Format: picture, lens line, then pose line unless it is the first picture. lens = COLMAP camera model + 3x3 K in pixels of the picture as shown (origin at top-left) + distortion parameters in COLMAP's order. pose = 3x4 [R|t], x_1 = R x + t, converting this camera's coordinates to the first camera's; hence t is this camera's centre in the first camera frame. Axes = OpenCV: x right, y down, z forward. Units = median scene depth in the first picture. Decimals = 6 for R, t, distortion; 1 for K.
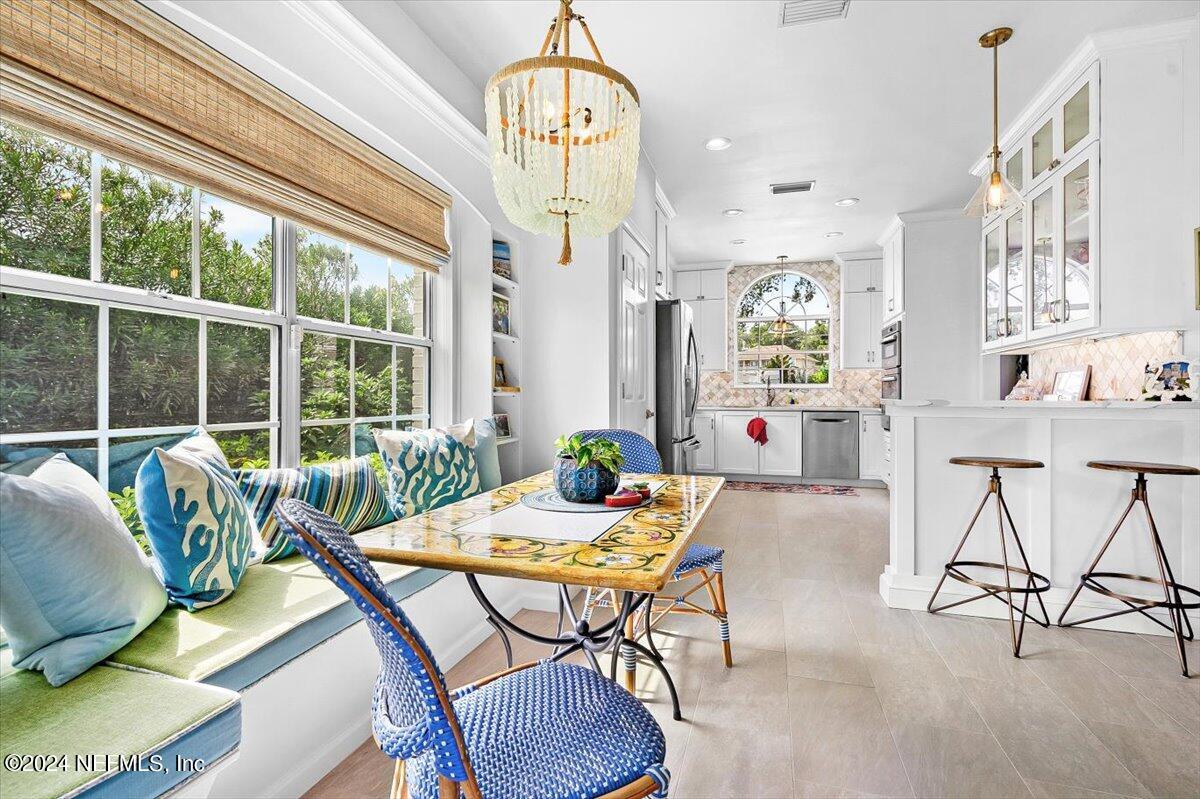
lens RADIAL K [[552.6, 0, 603.8], [0, 552.6, 399.3], [0, 0, 1]] dist [-0.006203, -0.000193]
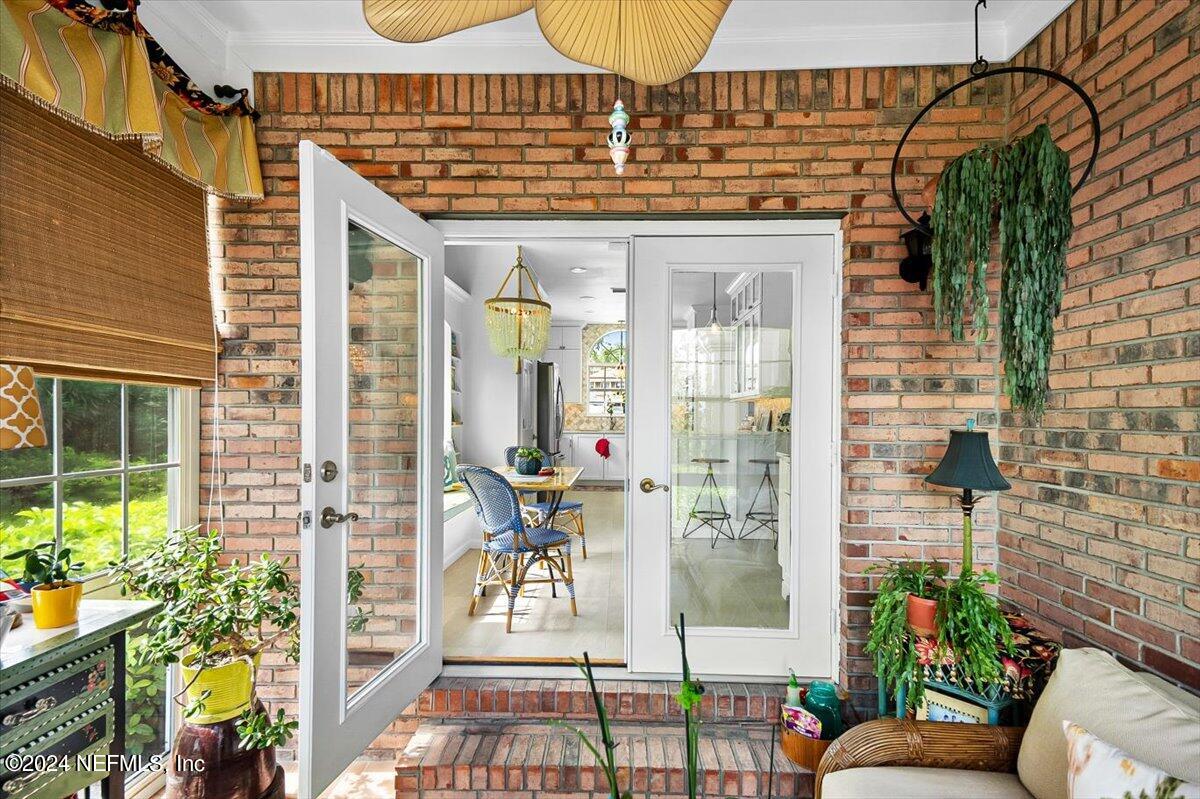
lens RADIAL K [[552.6, 0, 600.9], [0, 552.6, 412.0], [0, 0, 1]] dist [-0.006203, -0.000193]
pose [[0.966248, 0.010012, 0.257417, -0.090693], [-0.006474, 0.999873, -0.014591, -0.014538], [-0.257531, 0.012432, 0.966190, -0.365600]]
